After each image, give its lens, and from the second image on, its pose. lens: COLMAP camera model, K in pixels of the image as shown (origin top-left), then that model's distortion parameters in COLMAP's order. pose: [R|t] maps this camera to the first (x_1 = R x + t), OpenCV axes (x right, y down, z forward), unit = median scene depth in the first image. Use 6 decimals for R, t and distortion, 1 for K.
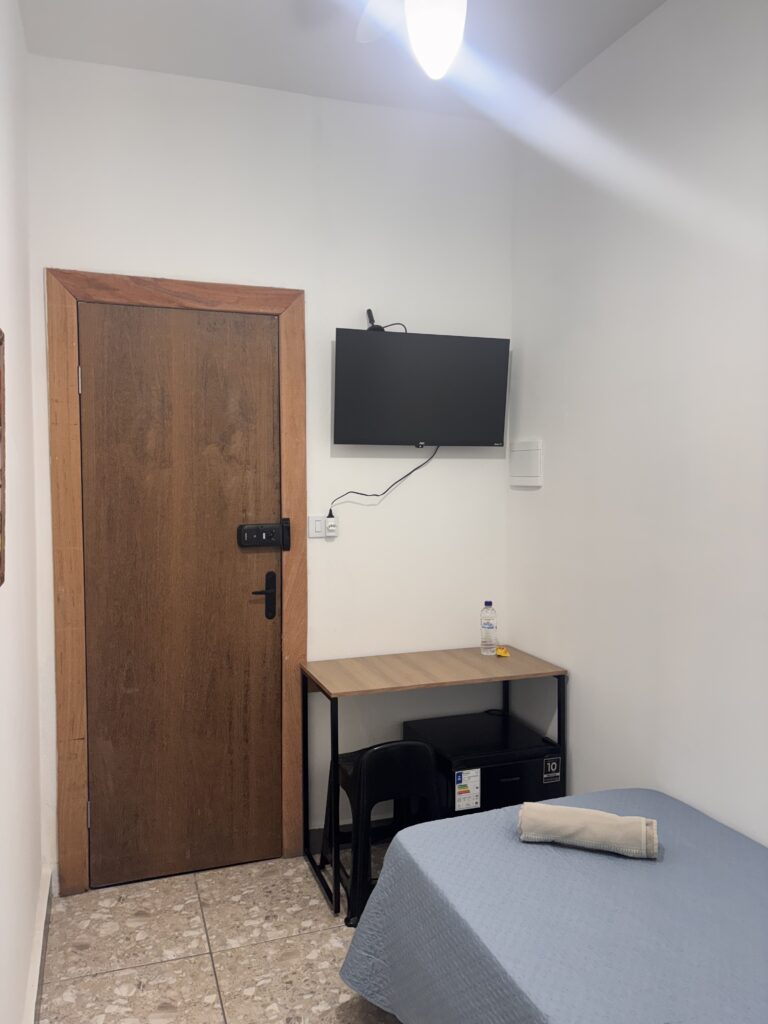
lens RADIAL K [[796.4, 0, 385.0], [0, 796.4, 516.5], [0, 0, 1]] dist [0.060553, -0.071968]
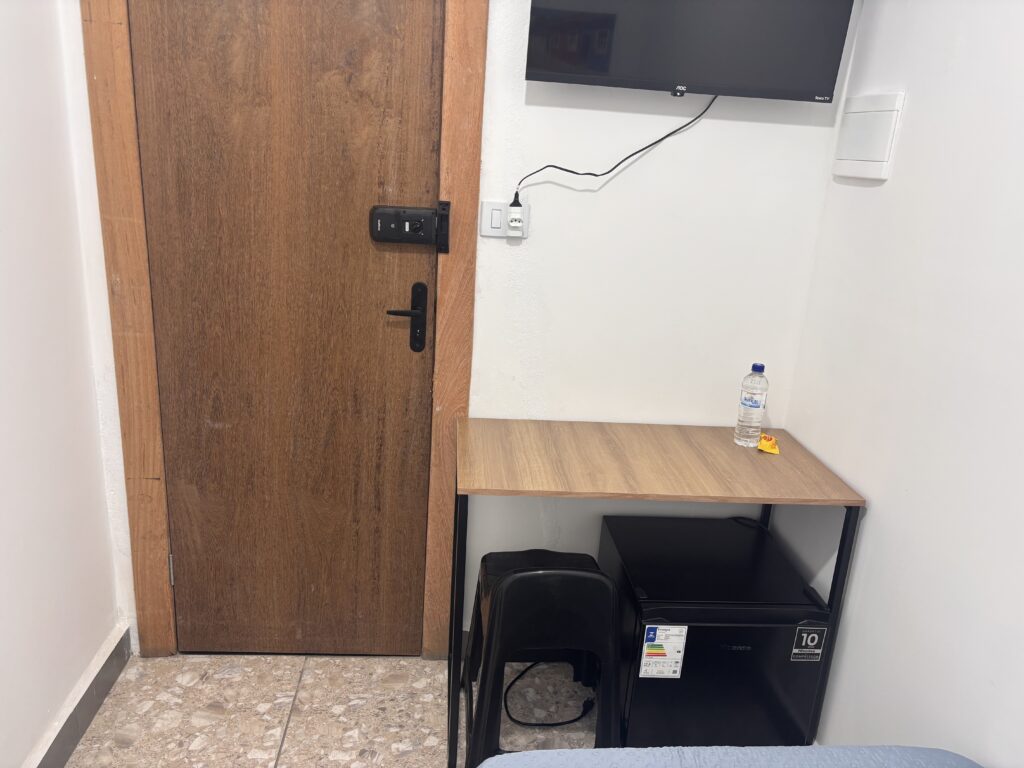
lens RADIAL K [[796.4, 0, 514.2], [0, 796.4, 394.6], [0, 0, 1]] dist [0.060553, -0.071968]
pose [[0.959943, 0.143711, -0.240533, 0.108325], [-0.079094, 0.962520, 0.259421, -0.019904], [0.268800, -0.230005, 0.935331, 0.384845]]
